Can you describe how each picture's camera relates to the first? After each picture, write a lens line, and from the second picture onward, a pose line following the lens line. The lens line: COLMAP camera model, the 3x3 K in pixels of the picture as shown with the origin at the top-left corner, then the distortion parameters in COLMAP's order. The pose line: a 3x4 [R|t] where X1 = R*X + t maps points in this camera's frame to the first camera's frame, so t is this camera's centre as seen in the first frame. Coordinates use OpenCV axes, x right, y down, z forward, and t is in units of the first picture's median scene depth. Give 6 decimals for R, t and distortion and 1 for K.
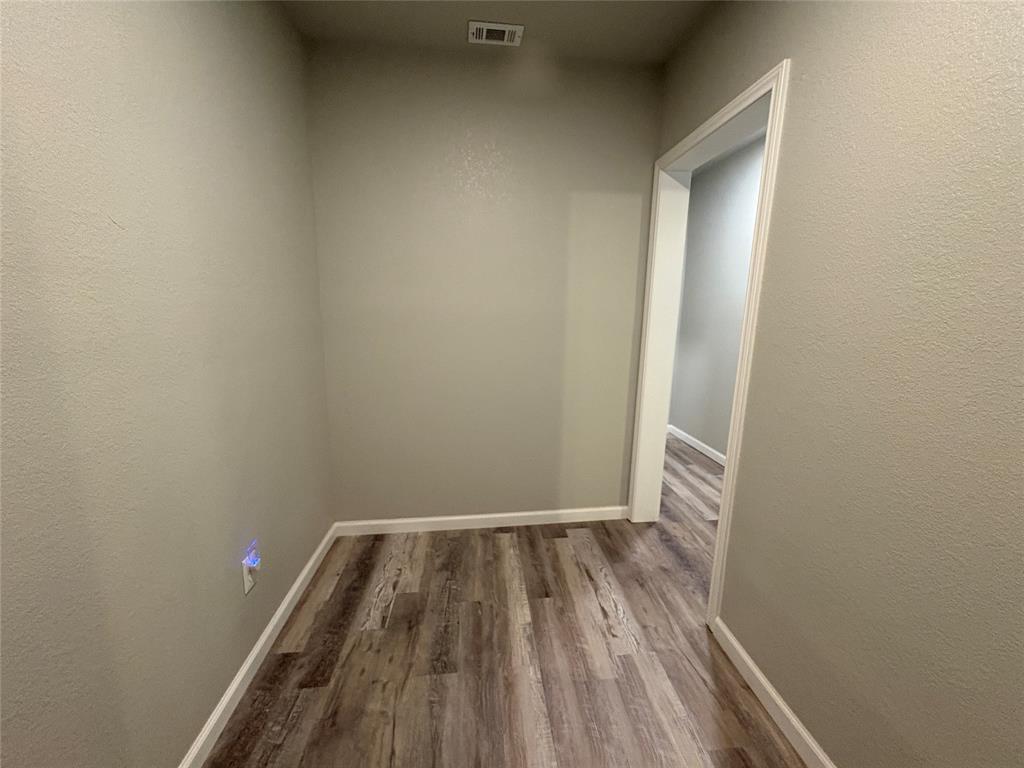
lens RADIAL K [[407.7, 0, 513.1], [0, 407.7, 384.4], [0, 0, 1]] dist [-0.002226, 0.000656]
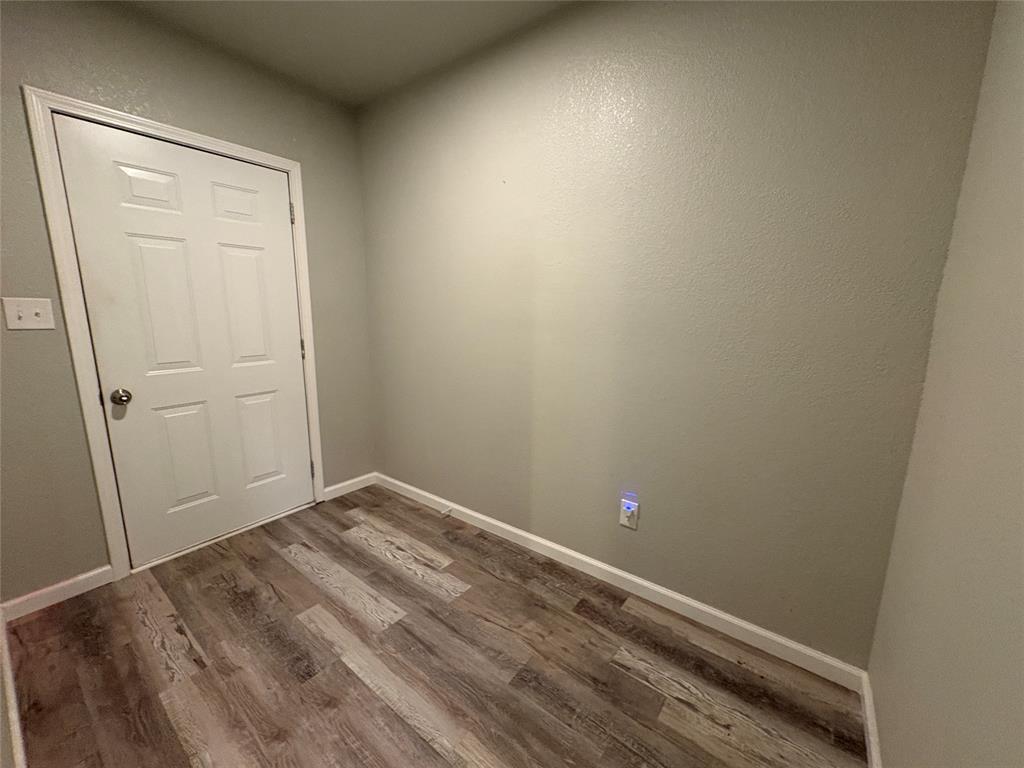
lens RADIAL K [[407.7, 0, 512.5], [0, 407.7, 382.5], [0, 0, 1]] dist [-0.002226, 0.000656]
pose [[-0.680140, 0.110668, -0.724681, 0.472650], [-0.160409, 0.942117, 0.294423, -0.239120], [0.715317, 0.316494, -0.623019, 1.391558]]
